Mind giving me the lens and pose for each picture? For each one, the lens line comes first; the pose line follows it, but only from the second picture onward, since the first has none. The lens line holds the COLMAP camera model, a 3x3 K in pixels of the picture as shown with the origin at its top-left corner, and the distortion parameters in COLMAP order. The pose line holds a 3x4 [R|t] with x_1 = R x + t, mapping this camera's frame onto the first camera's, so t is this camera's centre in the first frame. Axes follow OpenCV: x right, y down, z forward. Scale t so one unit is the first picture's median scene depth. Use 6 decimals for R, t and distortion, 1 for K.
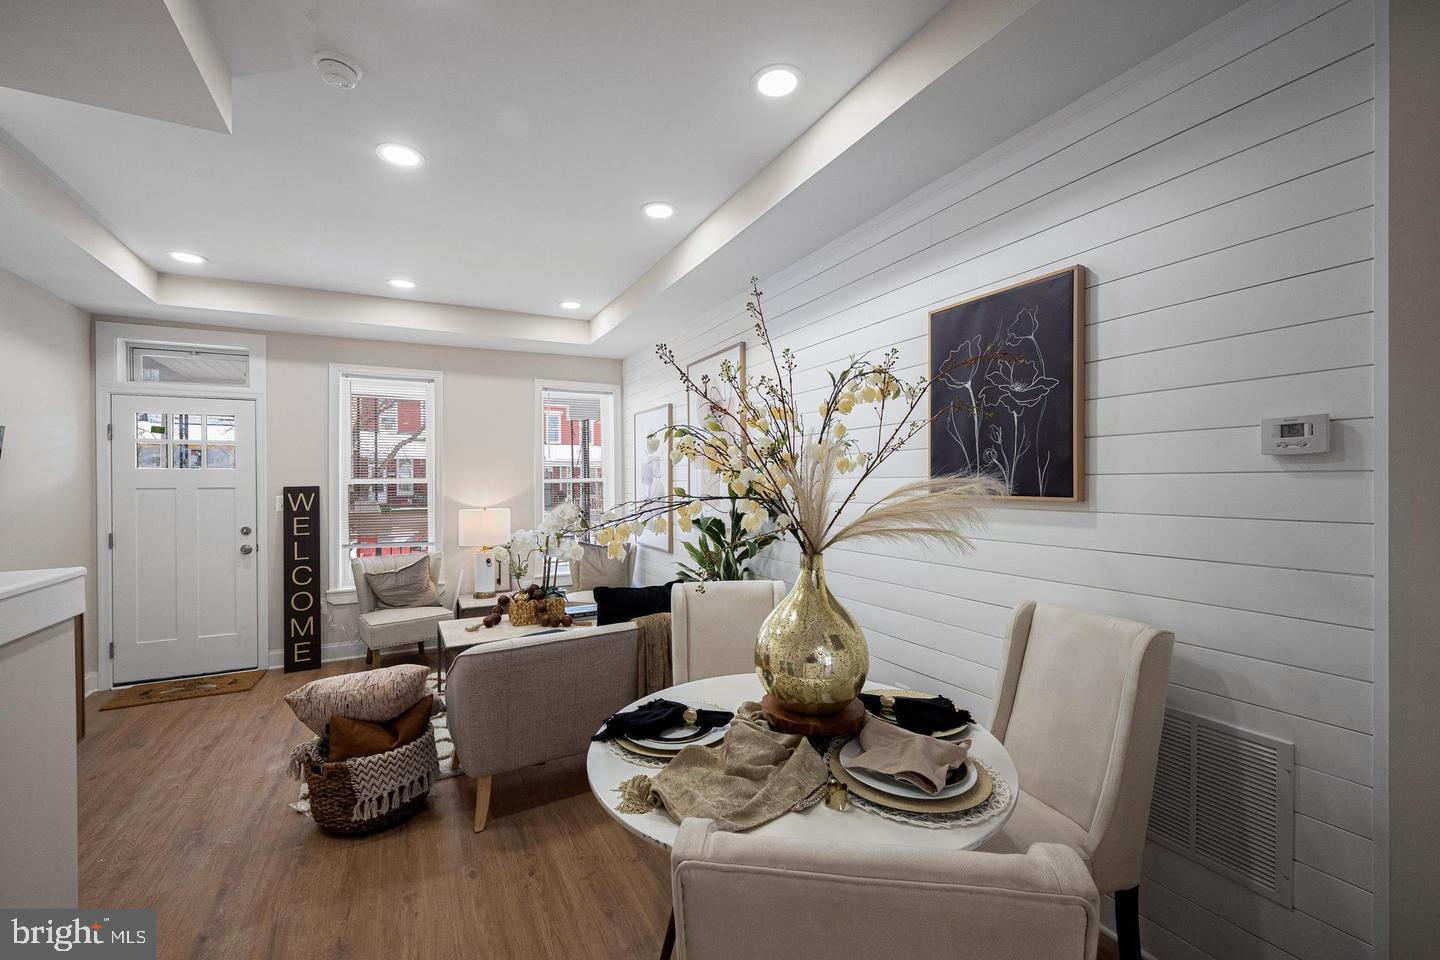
lens RADIAL K [[578.7, 0, 717.7], [0, 578.7, 481.9], [0, 0, 1]] dist [0.002427, -0.000083]
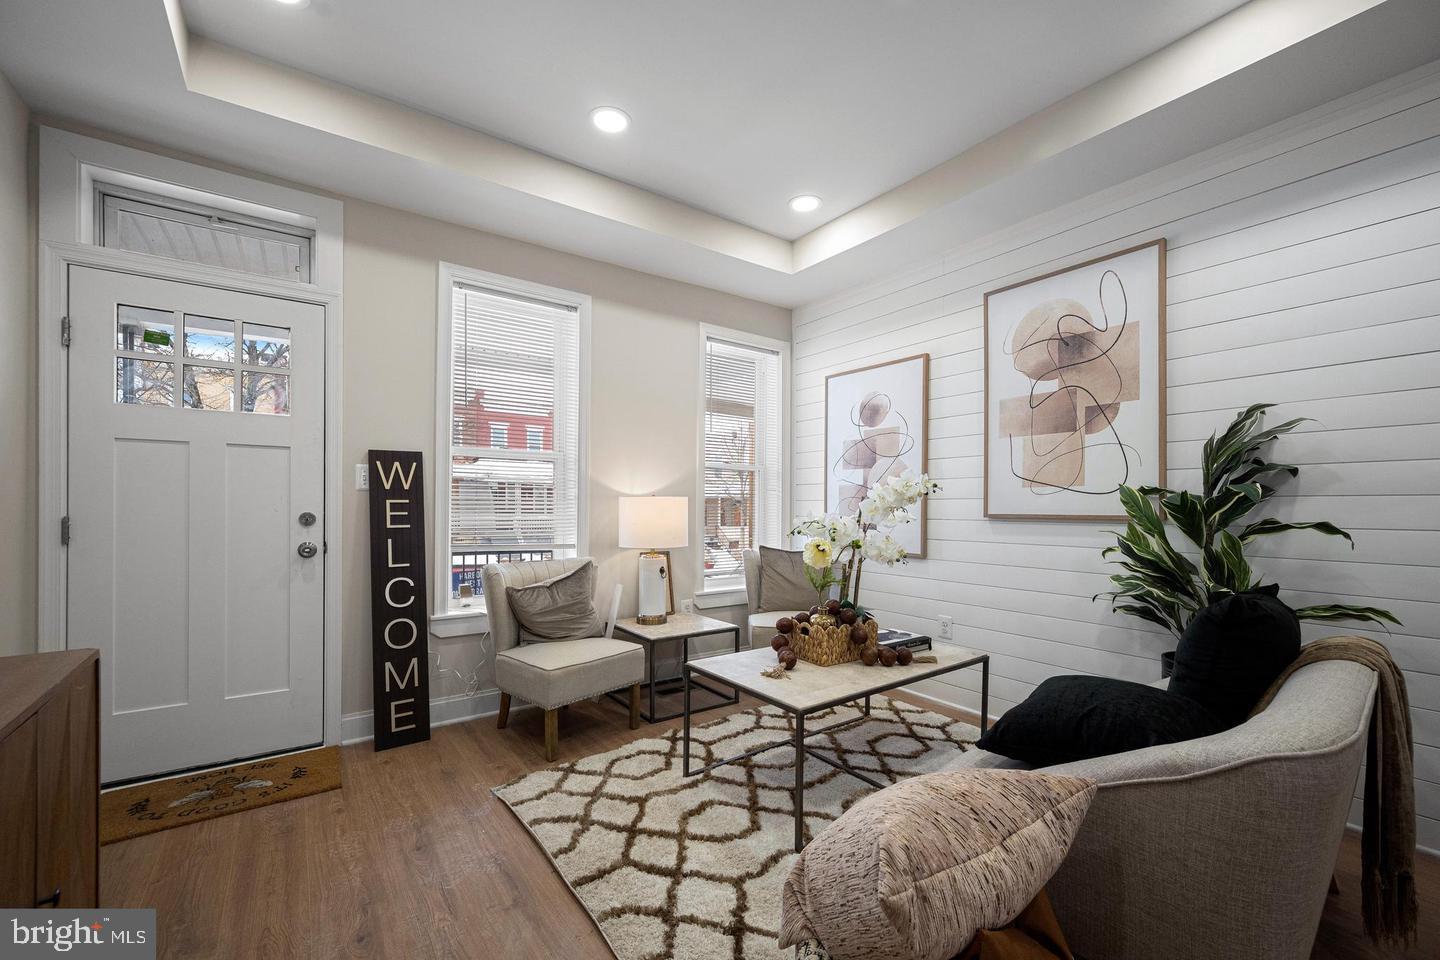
lens RADIAL K [[578.7, 0, 740.9], [0, 578.7, 503.6], [0, 0, 1]] dist [0.002427, -0.000083]
pose [[0.989112, 0.012750, 0.146609, -0.448166], [-0.012431, 0.999918, -0.003091, 0.063644], [-0.146637, 0.001234, 0.989190, 0.328847]]
